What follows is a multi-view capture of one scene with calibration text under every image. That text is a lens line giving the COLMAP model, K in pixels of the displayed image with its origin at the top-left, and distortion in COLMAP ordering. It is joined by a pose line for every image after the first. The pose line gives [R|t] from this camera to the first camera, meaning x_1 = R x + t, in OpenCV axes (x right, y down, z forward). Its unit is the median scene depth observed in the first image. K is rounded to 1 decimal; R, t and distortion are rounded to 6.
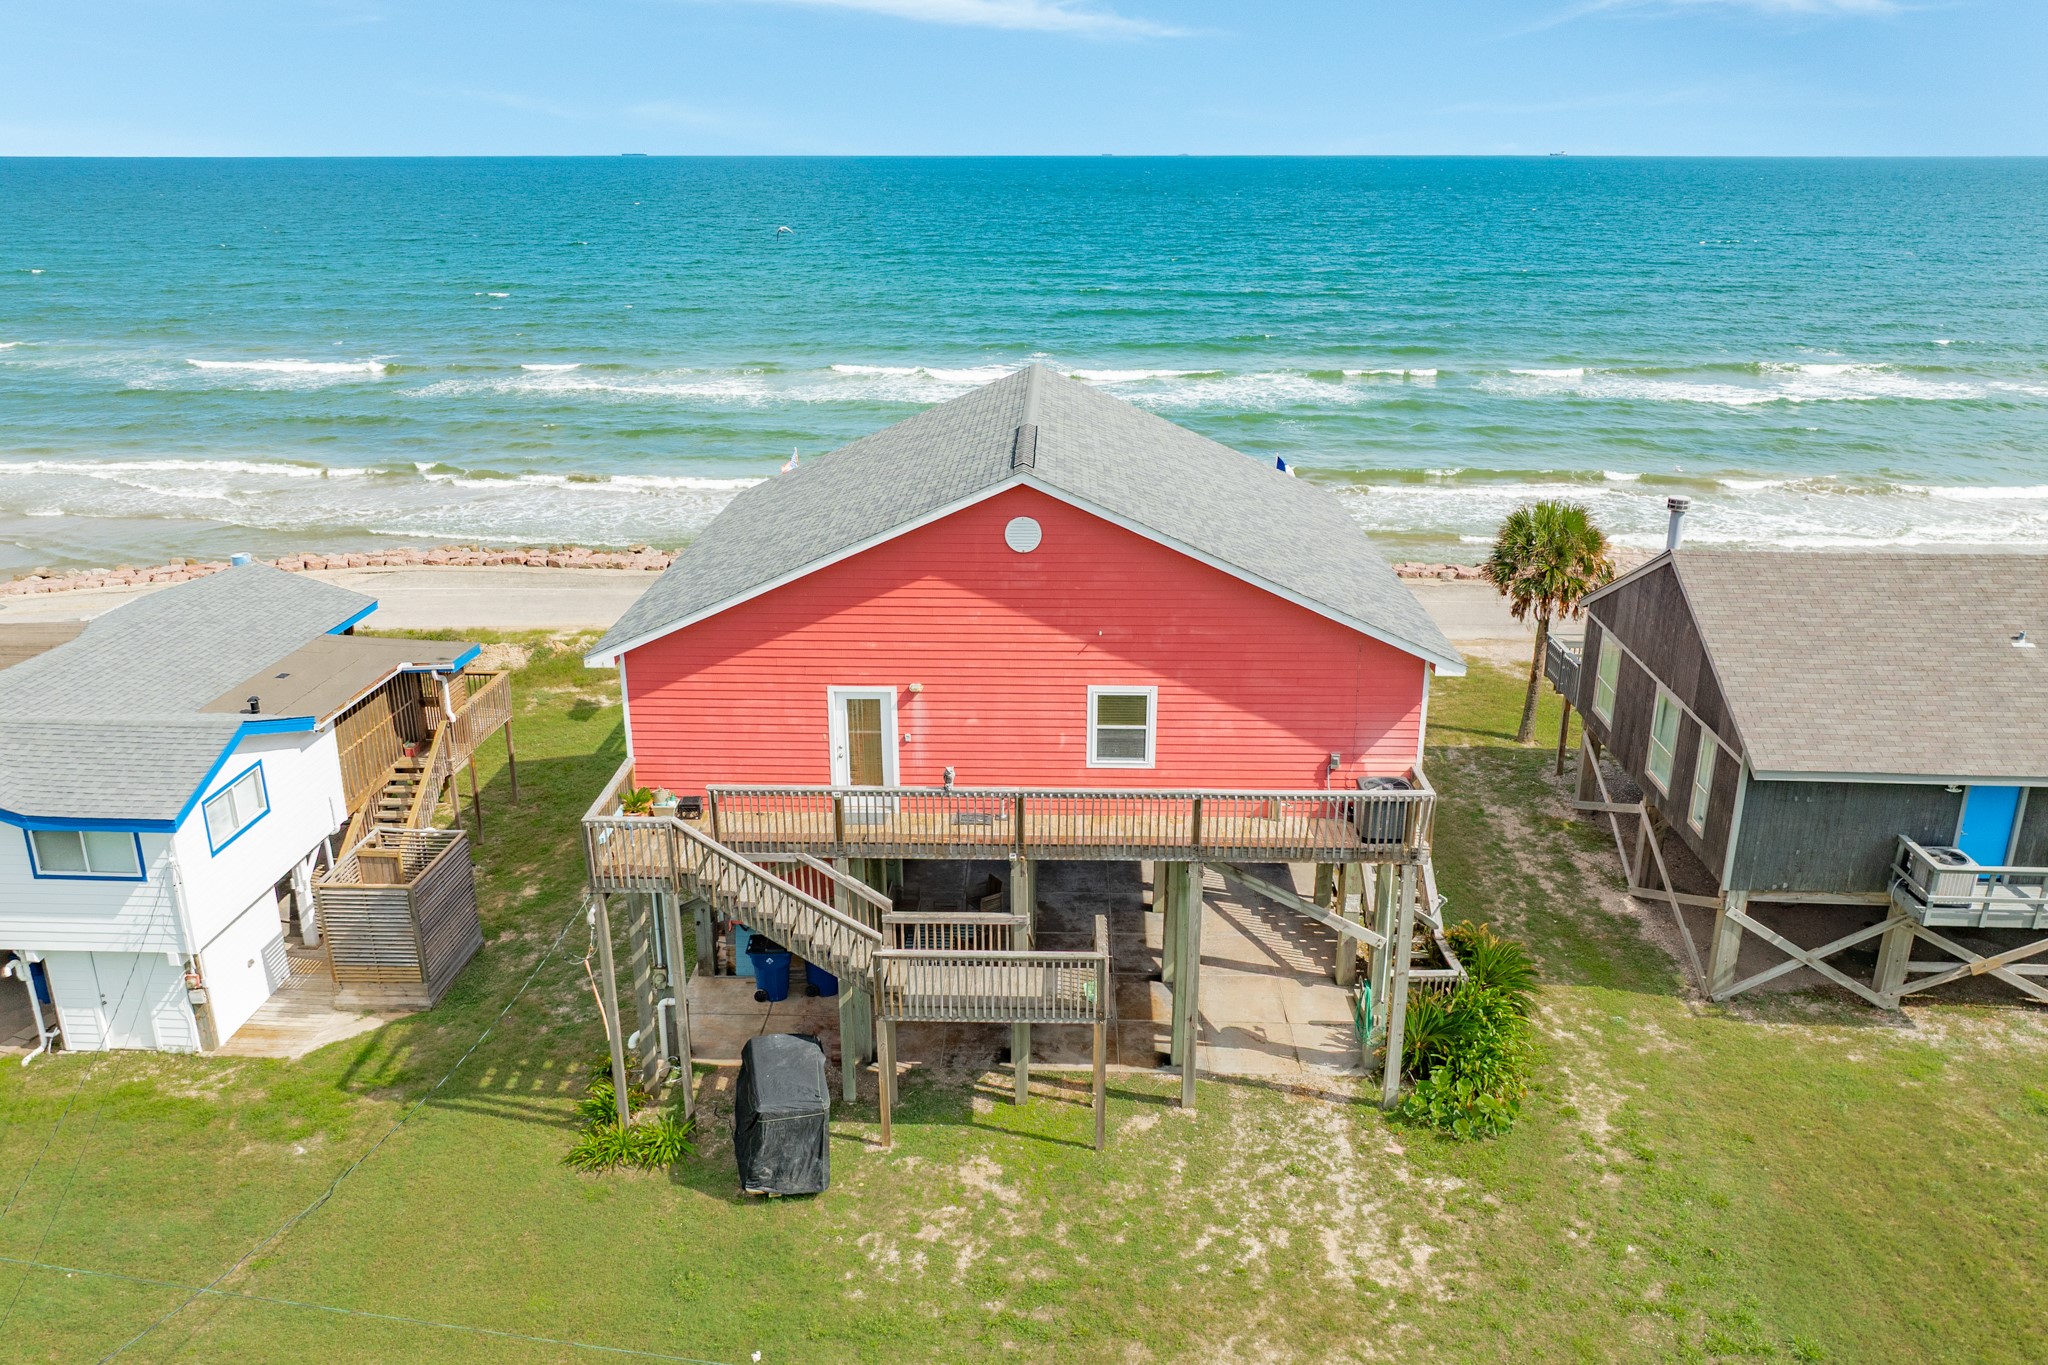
lens RADIAL K [[1492.9, 0, 1031.4], [0, 1492.9, 647.3], [0, 0, 1]] dist [-0.008440, -0.006098]
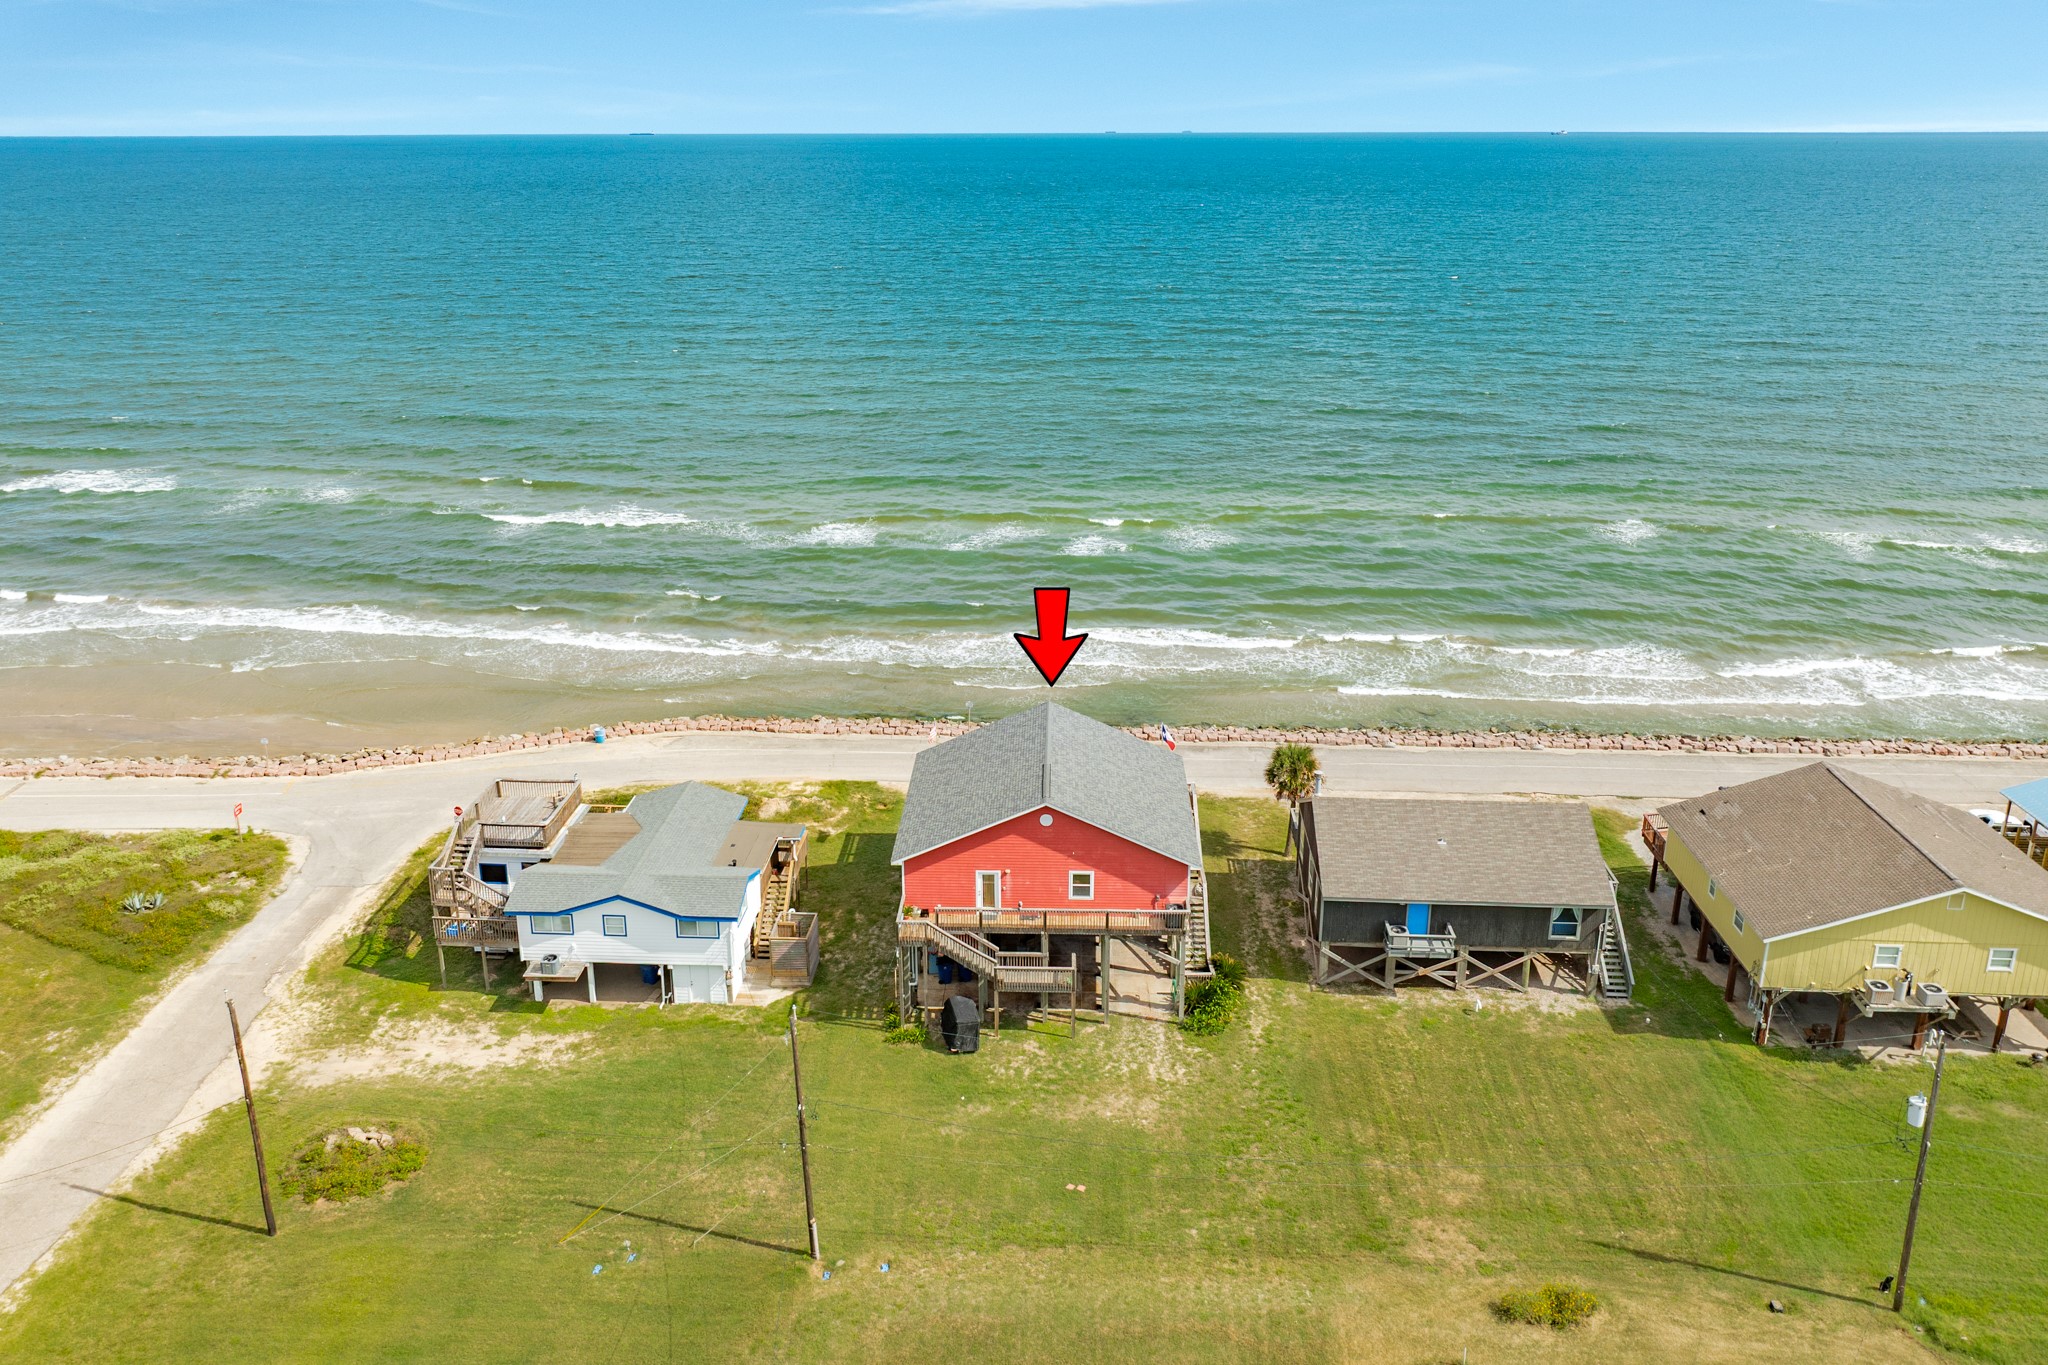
lens RADIAL K [[1465.8, 0, 1019.6], [0, 1465.8, 582.9], [0, 0, 1]] dist [0.003009, -0.001390]
pose [[0.999945, -0.000215, -0.010519, -0.024951], [-0.000112, 0.999517, -0.031079, -0.413381], [0.010520, 0.031079, 0.999462, -1.703322]]
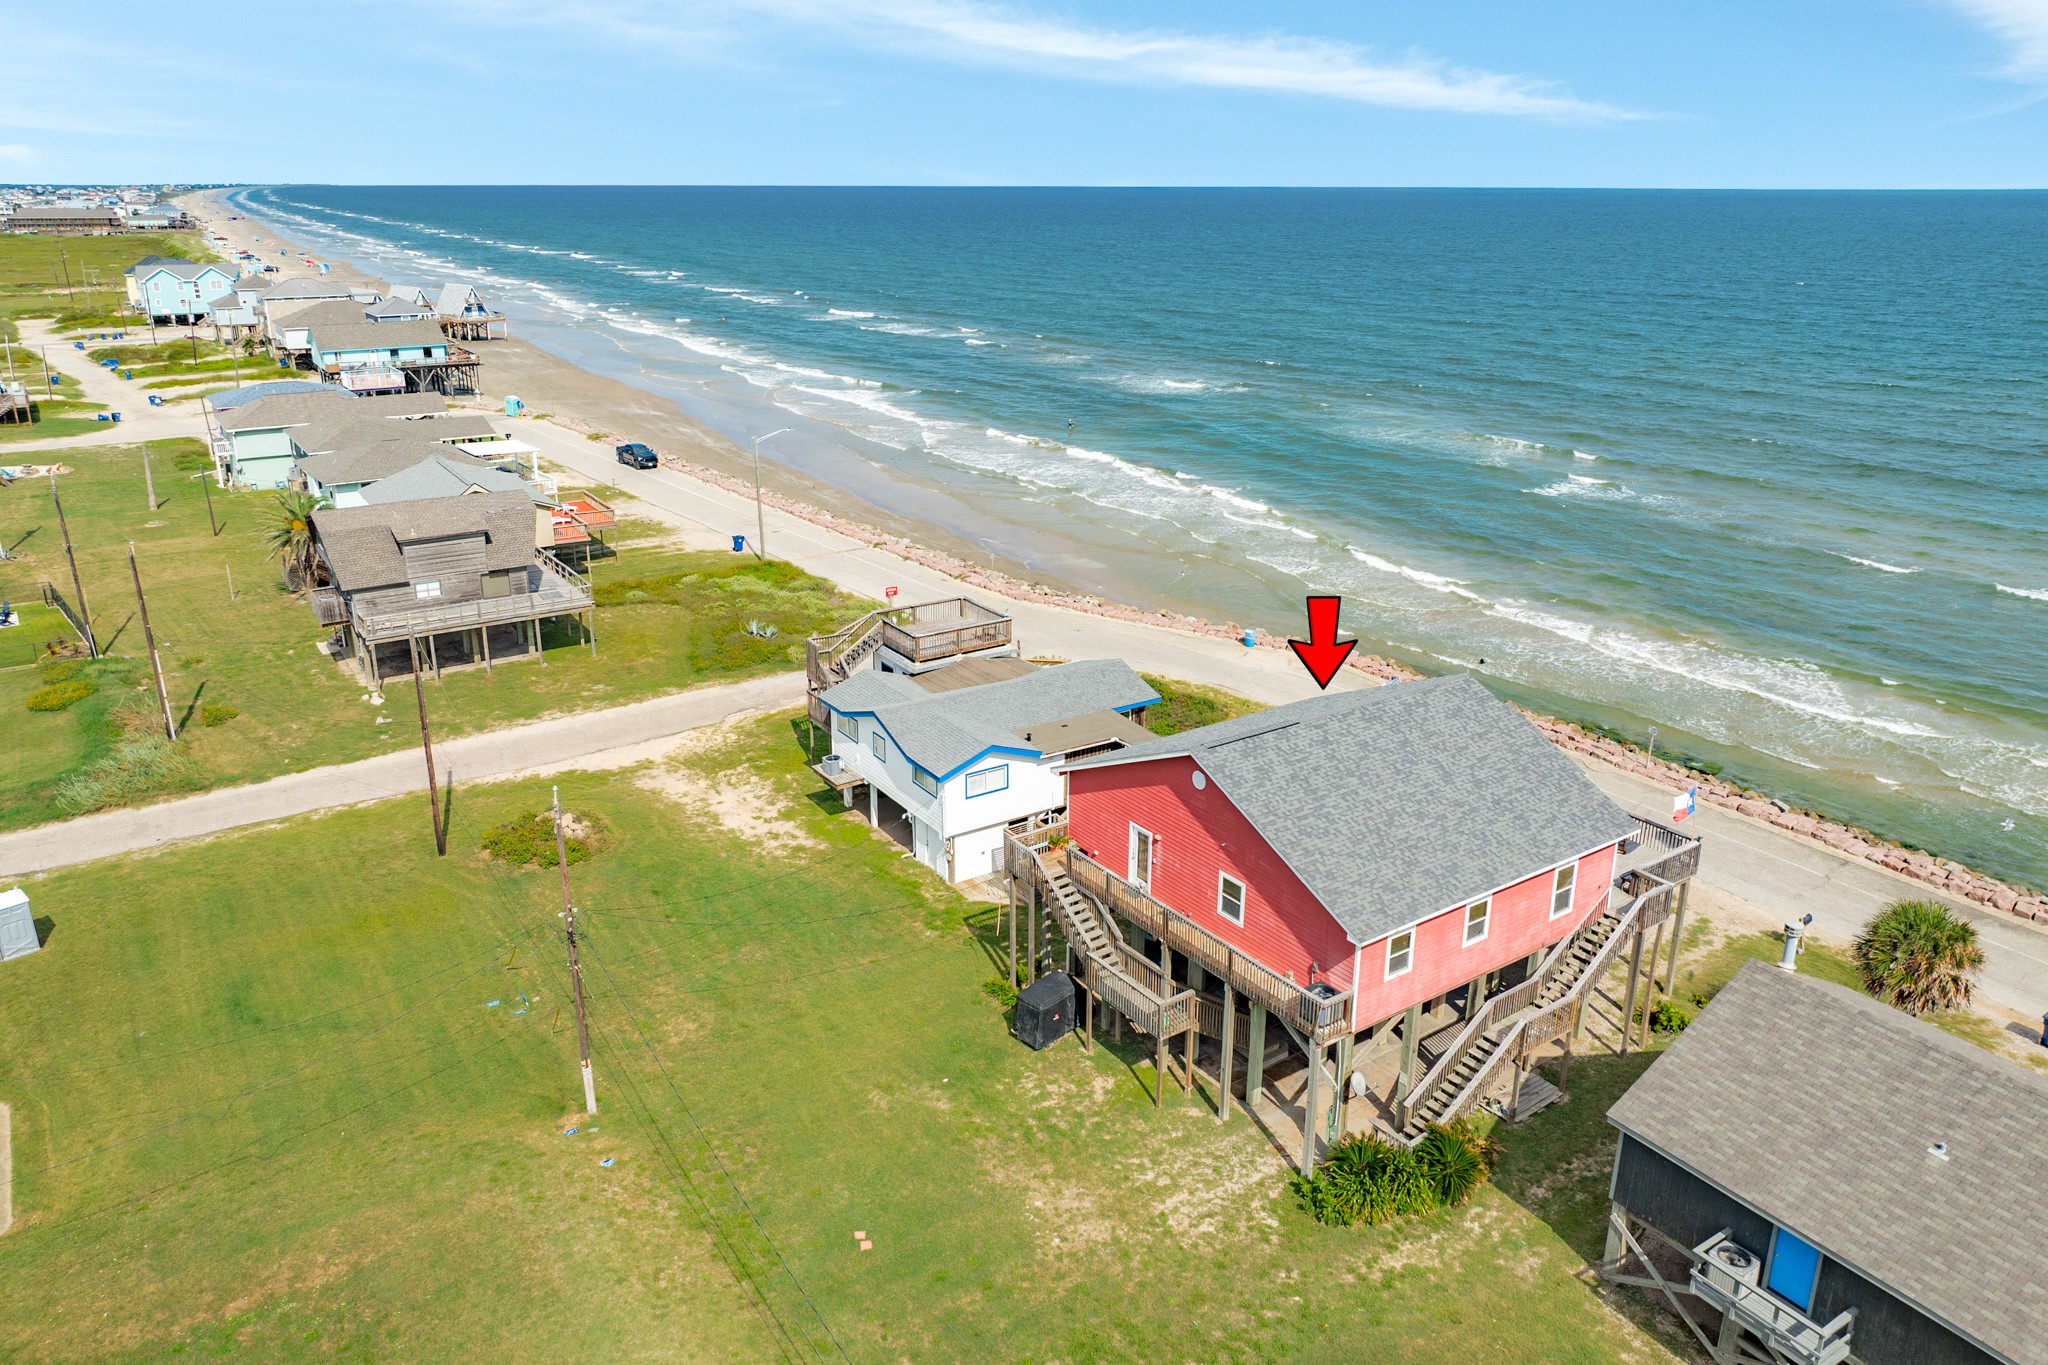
lens RADIAL K [[1427.1, 0, 1032.2], [0, 1427.1, 643.9], [0, 0, 1]] dist [0.002510, -0.001141]
pose [[0.593138, 0.250278, -0.765211, 1.129034], [-0.255931, 0.959767, 0.115532, -0.369736], [0.763339, 0.127315, 0.633328, -0.308796]]
